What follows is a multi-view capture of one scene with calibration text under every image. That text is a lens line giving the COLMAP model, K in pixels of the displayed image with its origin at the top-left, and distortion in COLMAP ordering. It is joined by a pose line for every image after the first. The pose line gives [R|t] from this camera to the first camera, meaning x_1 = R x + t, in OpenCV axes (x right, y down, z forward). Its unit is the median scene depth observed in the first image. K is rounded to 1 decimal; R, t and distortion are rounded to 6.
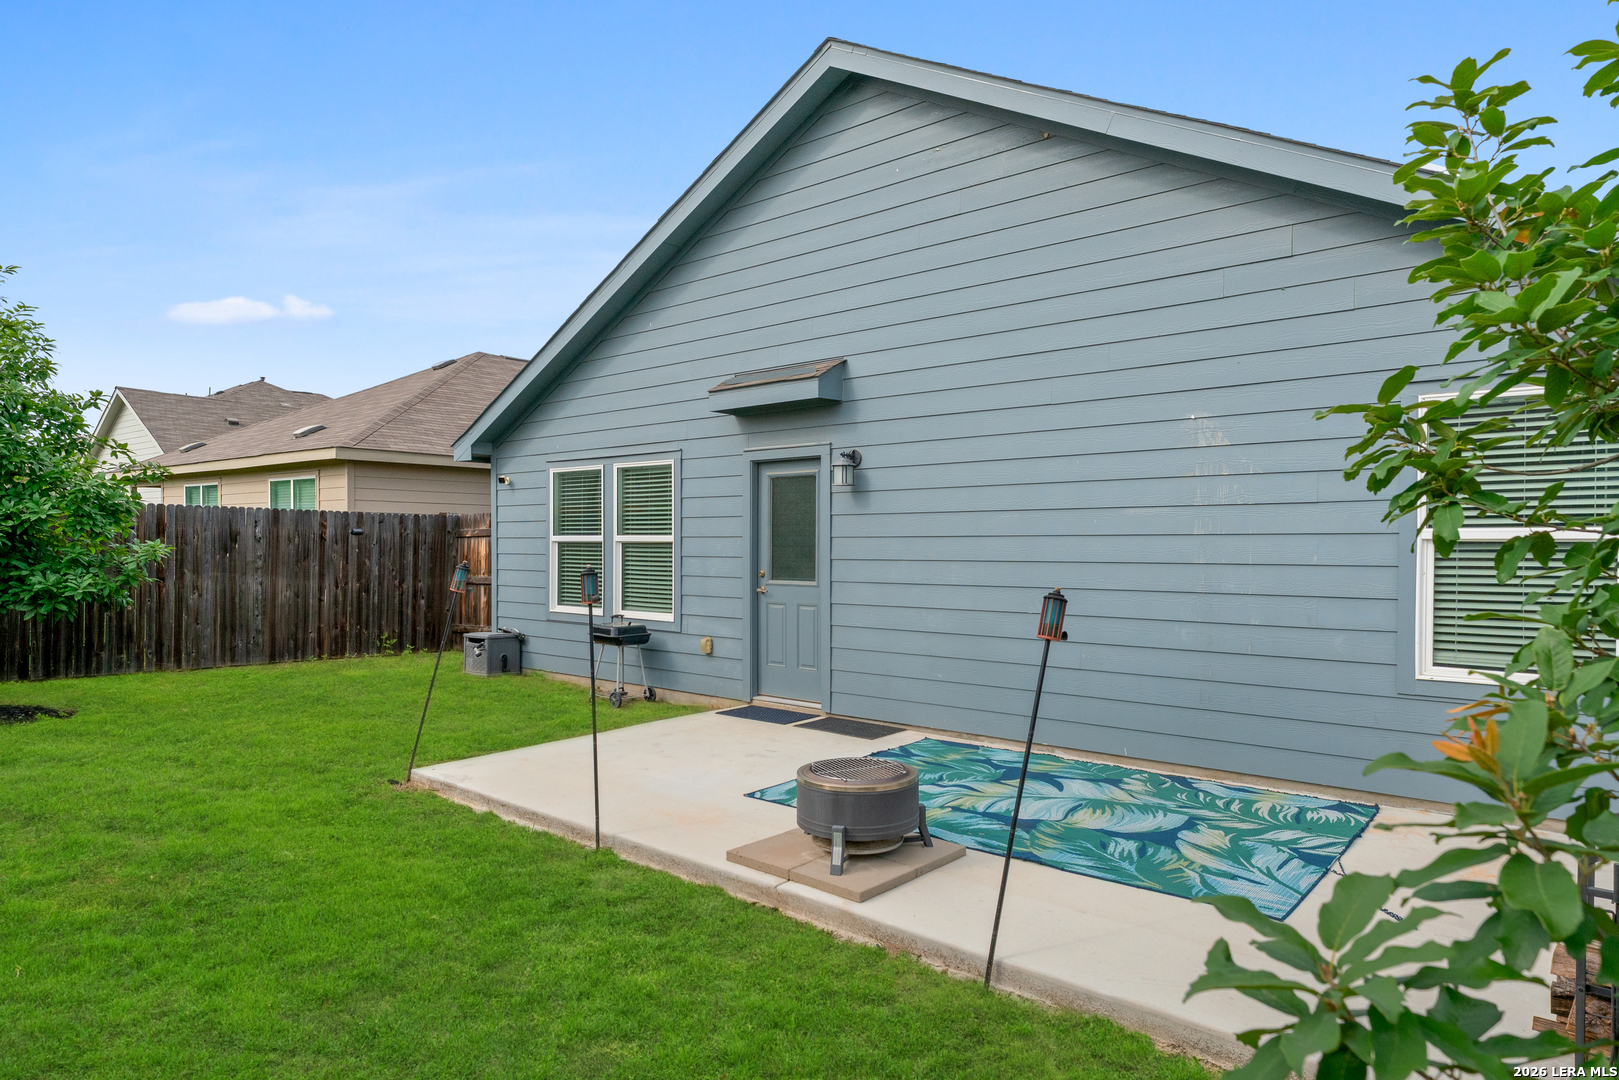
lens RADIAL K [[969.8, 0, 803.4], [0, 969.8, 539.3], [0, 0, 1]] dist [-0.007285, 0.002806]
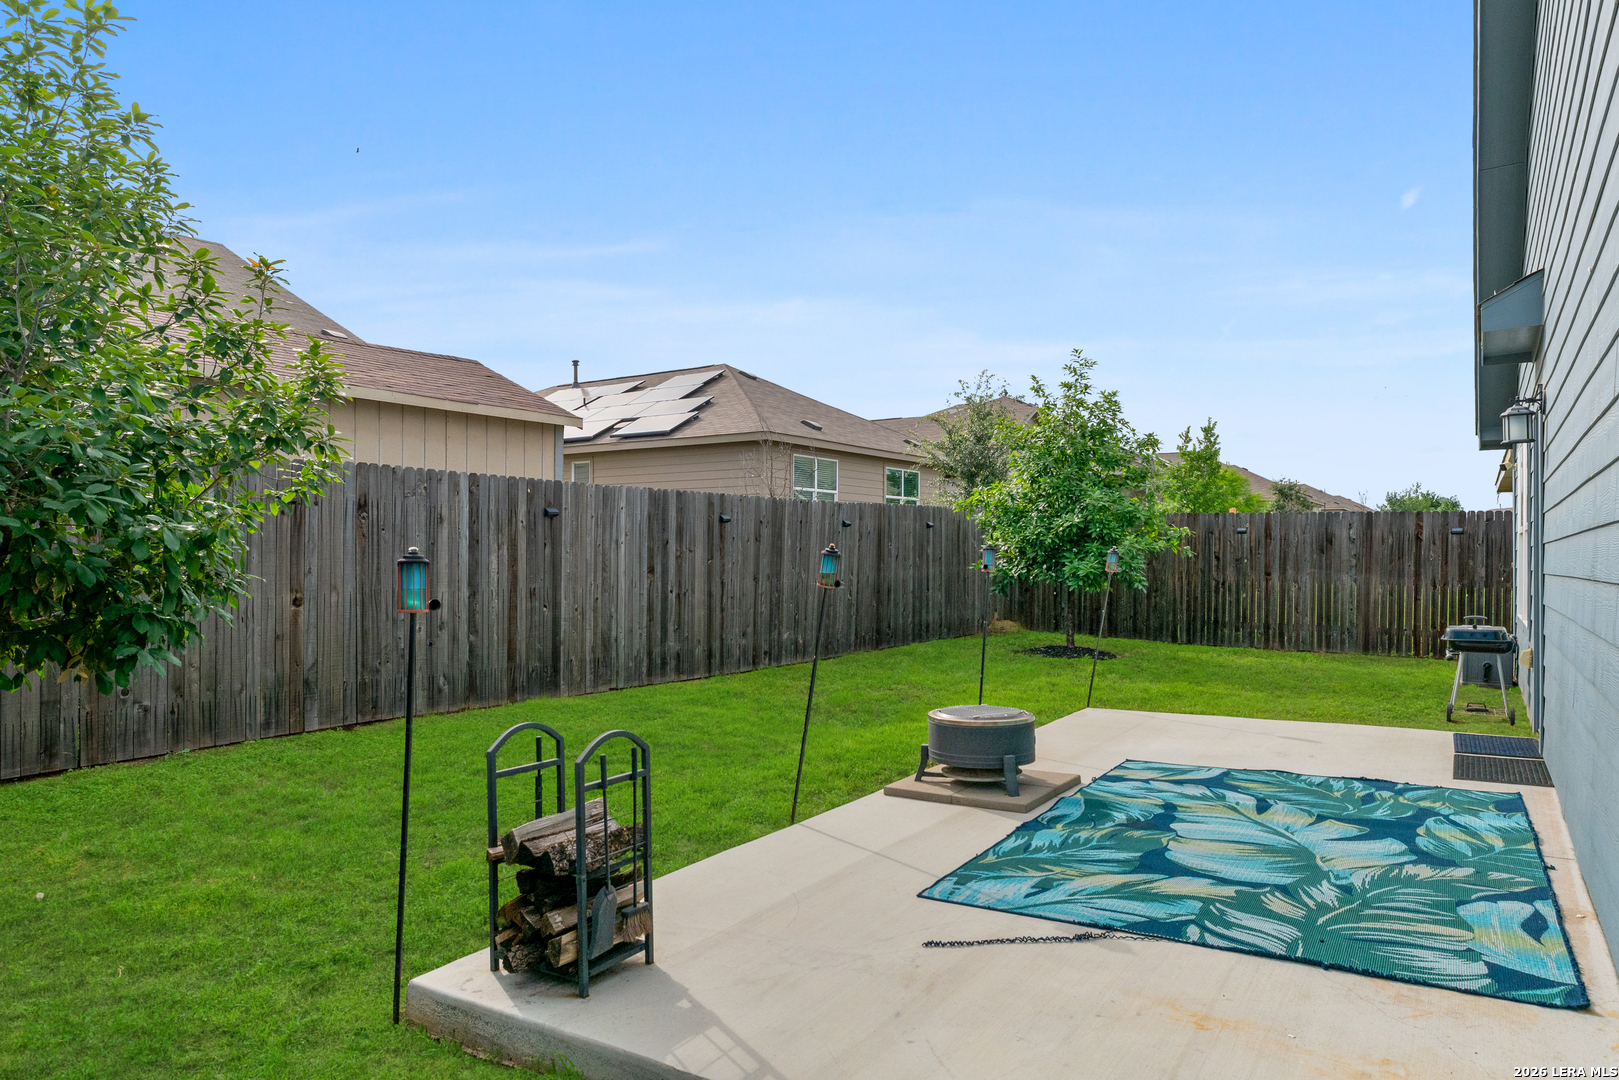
lens RADIAL K [[969.8, 0, 819.4], [0, 969.8, 548.8], [0, 0, 1]] dist [-0.007285, 0.002806]
pose [[0.167815, -0.011454, -0.985752, 1.062551], [0.004106, 0.999932, -0.010920, 0.049019], [0.985810, -0.002215, 0.167850, 0.560173]]
